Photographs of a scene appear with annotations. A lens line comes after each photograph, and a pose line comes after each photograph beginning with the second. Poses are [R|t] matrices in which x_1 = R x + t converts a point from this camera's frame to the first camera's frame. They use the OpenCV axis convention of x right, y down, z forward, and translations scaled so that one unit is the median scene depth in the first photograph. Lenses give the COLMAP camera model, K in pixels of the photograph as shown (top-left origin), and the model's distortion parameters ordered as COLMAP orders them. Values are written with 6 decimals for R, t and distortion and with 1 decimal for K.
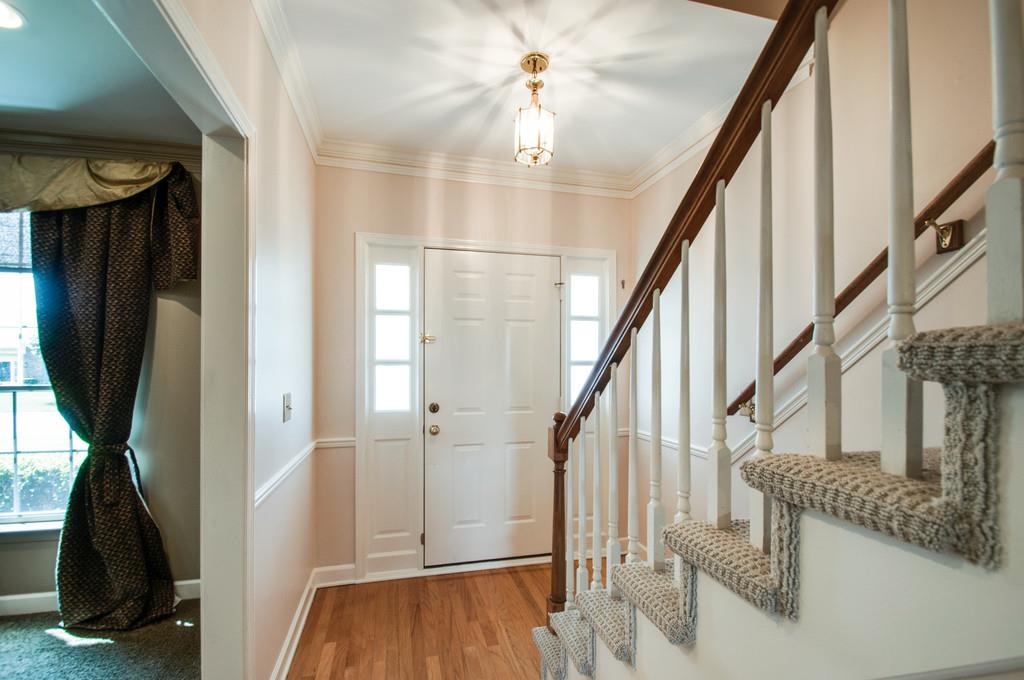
lens RADIAL K [[441.6, 0, 491.7], [0, 441.6, 363.5], [0, 0, 1]] dist [-0.003385, -0.000063]
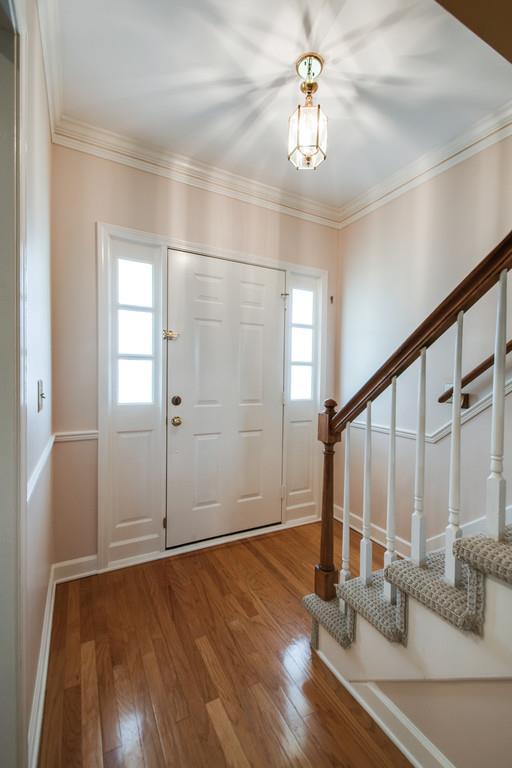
lens RADIAL K [[337.9, 0, 262.2], [0, 337.9, 386.7], [0, 0, 1]] dist [0.020295, -0.016676]
pose [[0.963004, 0.006121, 0.269417, -0.155310], [-0.015992, 0.999278, 0.034457, 0.035714], [-0.269011, -0.037491, 0.962407, 0.159254]]
